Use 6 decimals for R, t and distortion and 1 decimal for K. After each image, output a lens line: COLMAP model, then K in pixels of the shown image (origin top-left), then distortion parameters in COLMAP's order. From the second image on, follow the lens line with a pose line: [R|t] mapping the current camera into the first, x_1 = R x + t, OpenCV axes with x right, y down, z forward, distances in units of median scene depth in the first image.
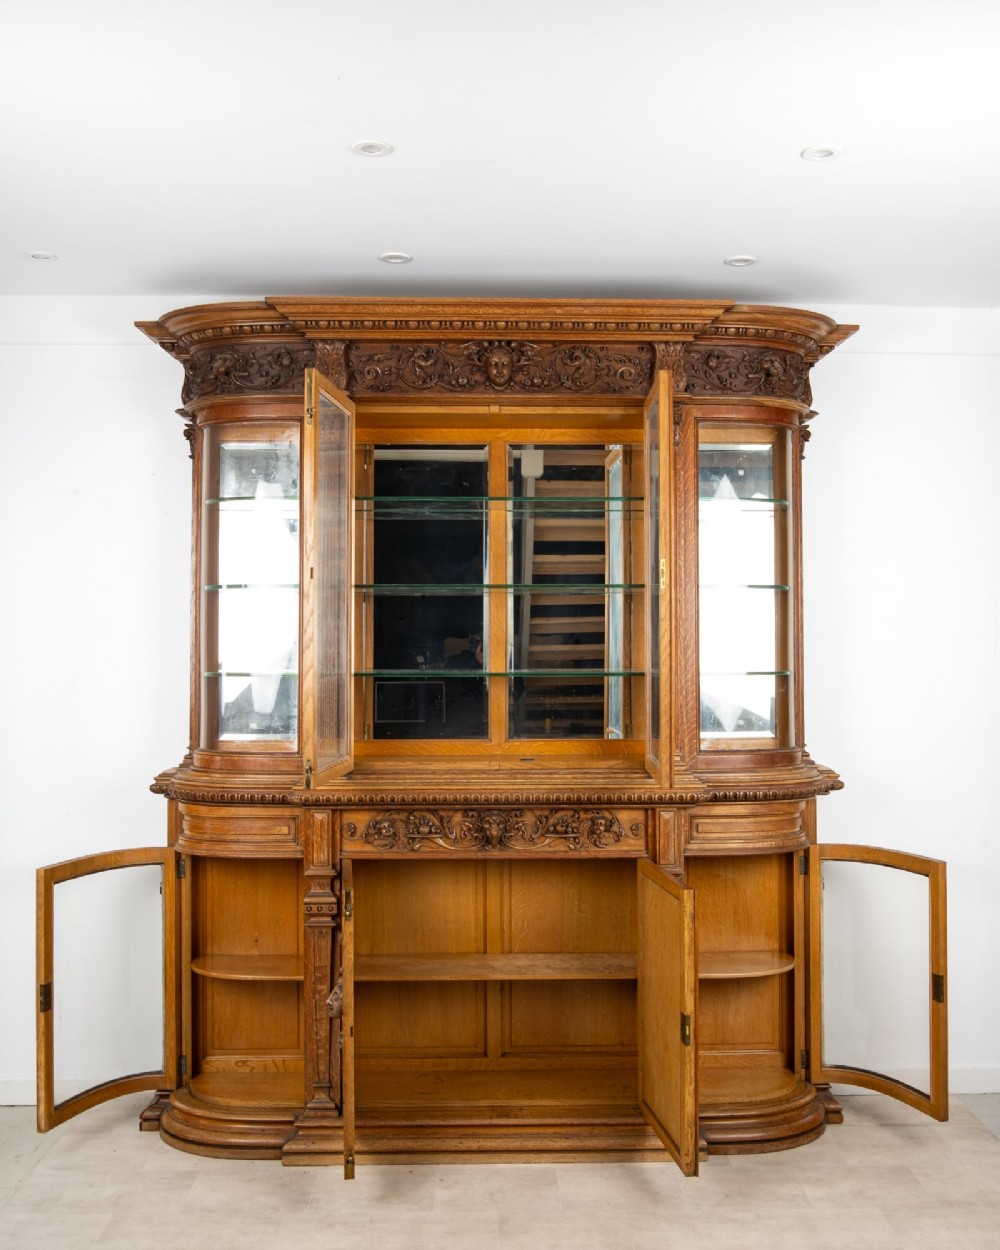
lens RADIAL K [[1172.4, 0, 510.5], [0, 1172.4, 602.4], [0, 0, 1]] dist [-0.029367, -0.010846]
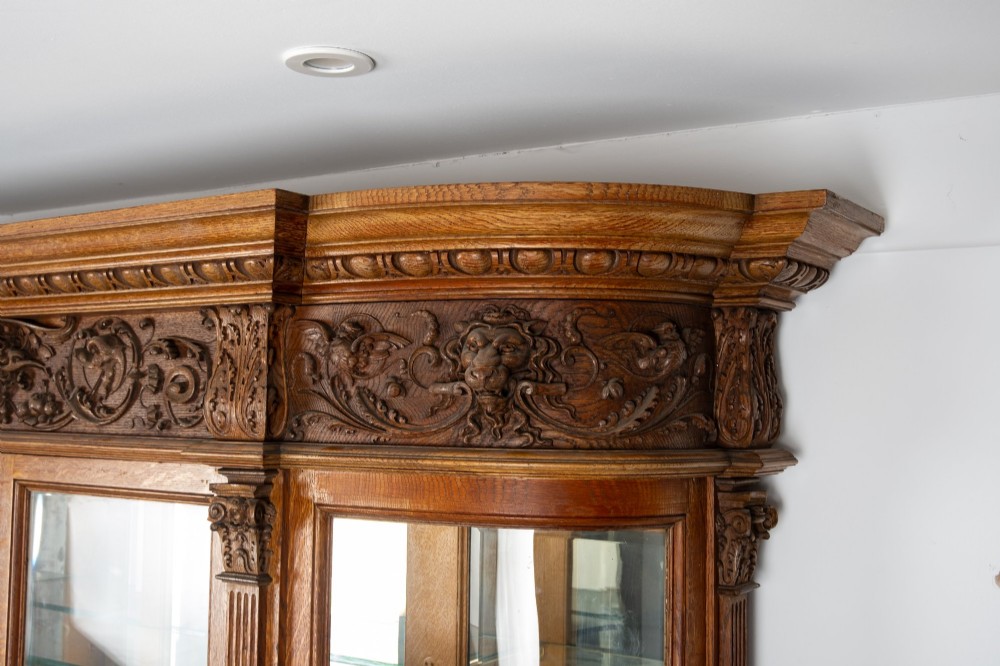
lens RADIAL K [[1139.5, 0, 501.4], [0, 1139.5, 317.9], [0, 0, 1]] dist [0.020475, -0.234314]
pose [[0.823343, -0.034581, -0.566490, 0.413287], [0.001722, 0.998290, -0.058436, -0.198372], [0.567542, 0.047137, 0.821994, 0.754279]]
